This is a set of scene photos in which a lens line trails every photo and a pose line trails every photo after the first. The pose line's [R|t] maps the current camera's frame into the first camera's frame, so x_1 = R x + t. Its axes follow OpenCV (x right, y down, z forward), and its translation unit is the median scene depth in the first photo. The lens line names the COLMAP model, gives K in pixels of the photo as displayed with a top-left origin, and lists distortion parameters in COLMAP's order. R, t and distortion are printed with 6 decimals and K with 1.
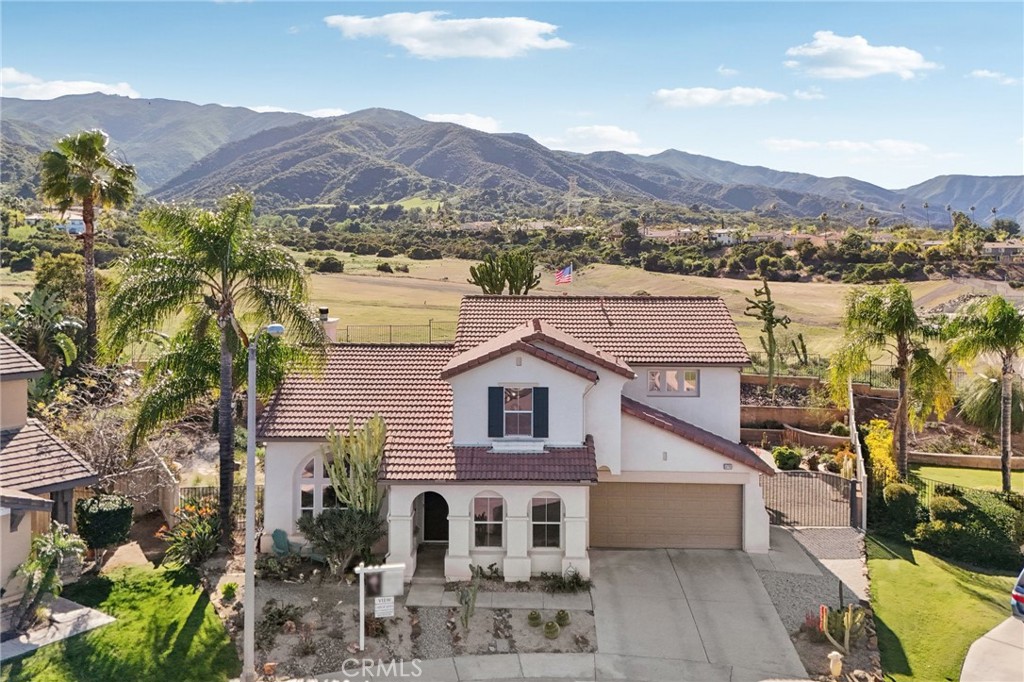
lens RADIAL K [[915.6, 0, 513.5], [0, 915.6, 277.5], [0, 0, 1]] dist [0.085846, -0.124995]
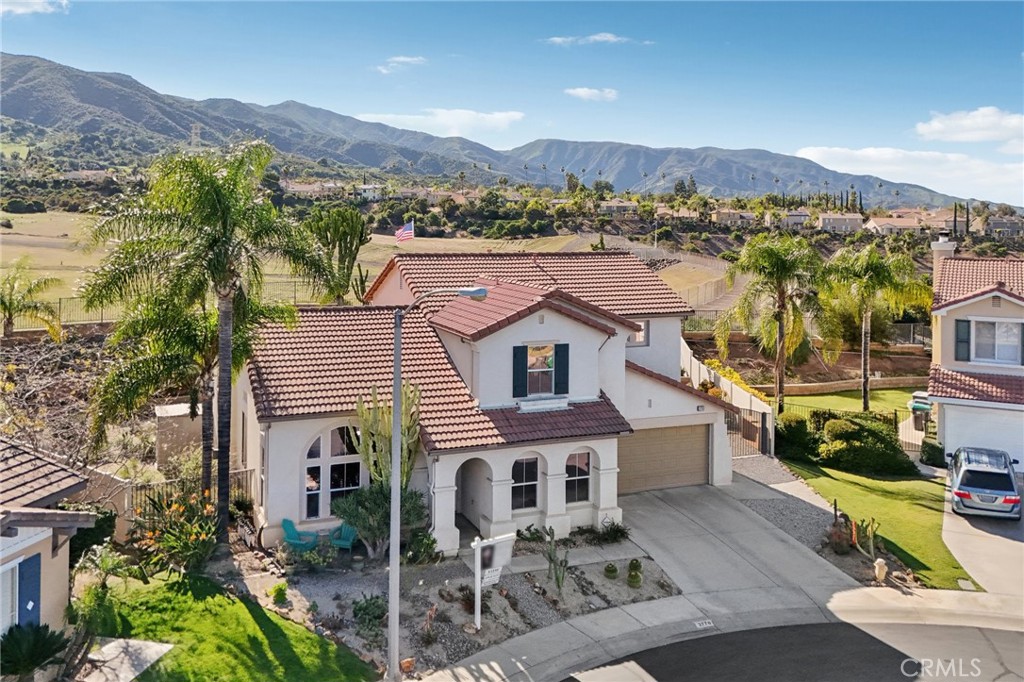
lens RADIAL K [[927.3, 0, 517.0], [0, 927.3, 238.2], [0, 0, 1]] dist [0.074875, -0.113820]
pose [[0.915760, -0.005071, 0.401695, -0.029803], [0.002839, 0.999977, 0.006152, -0.000155], [-0.401717, -0.004493, 0.915753, 0.006495]]
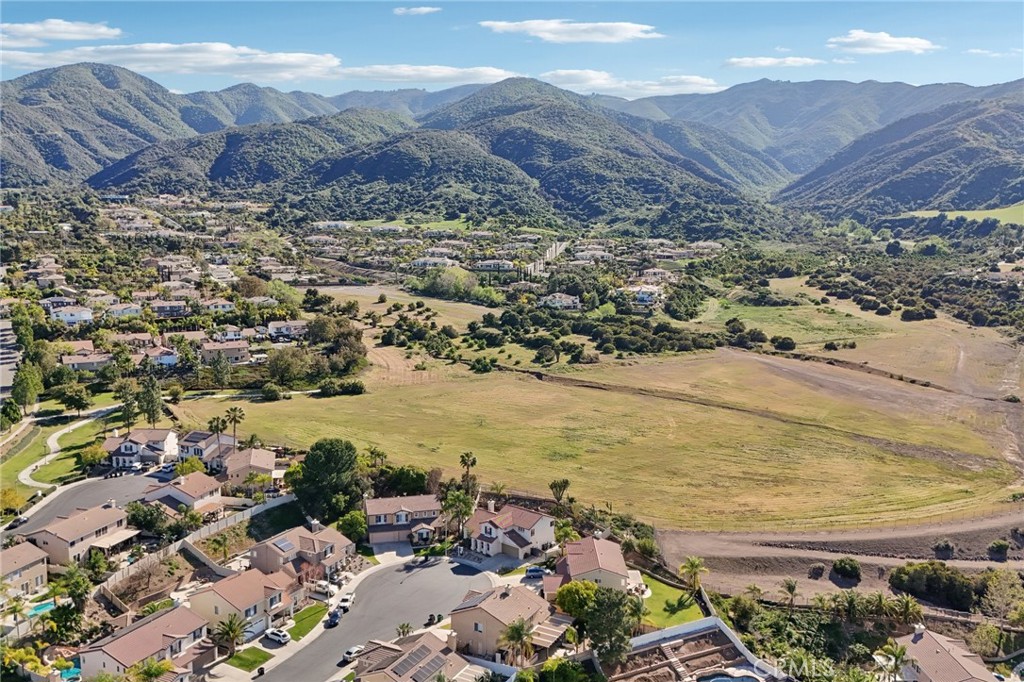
lens RADIAL K [[934.2, 0, 512.0], [0, 934.2, 341.0], [0, 0, 1]] dist [0.120175, -0.153855]
pose [[0.761554, 0.095883, -0.640969, 0.322836], [-0.015883, 0.991460, 0.129442, -0.155858], [0.647906, -0.088397, 0.756573, -0.292665]]
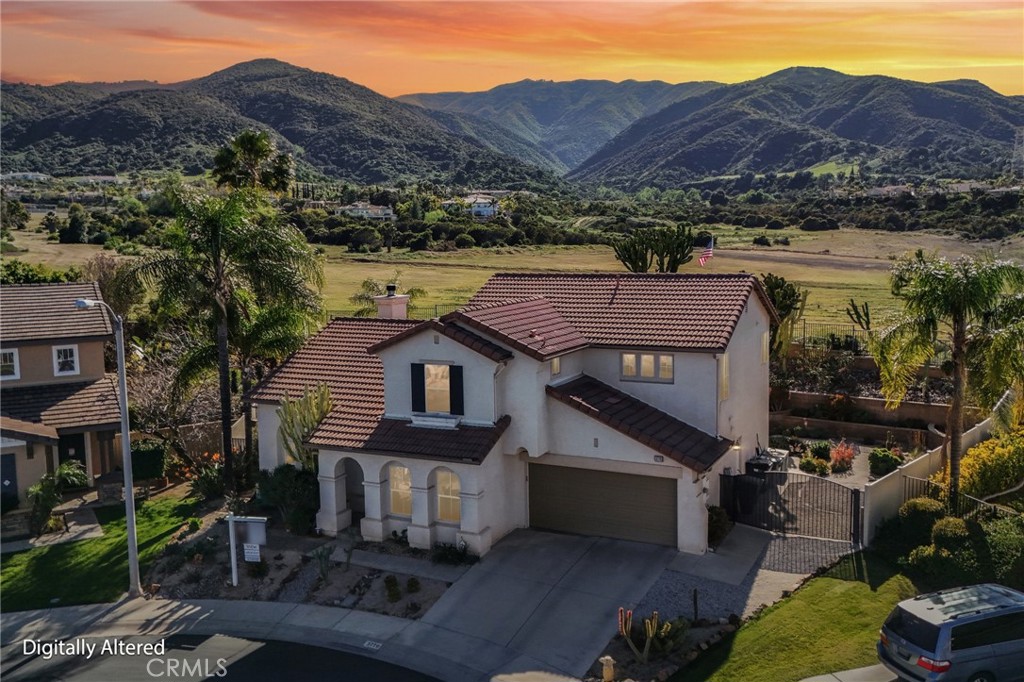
lens RADIAL K [[924.7, 0, 512.0], [0, 924.7, 341.0], [0, 0, 1]] dist [0.092722, -0.125565]
pose [[0.901840, 0.029165, -0.431084, 0.037050], [0.012263, 0.995589, 0.093012, -0.000122], [0.431895, -0.089168, 0.897505, 0.008035]]
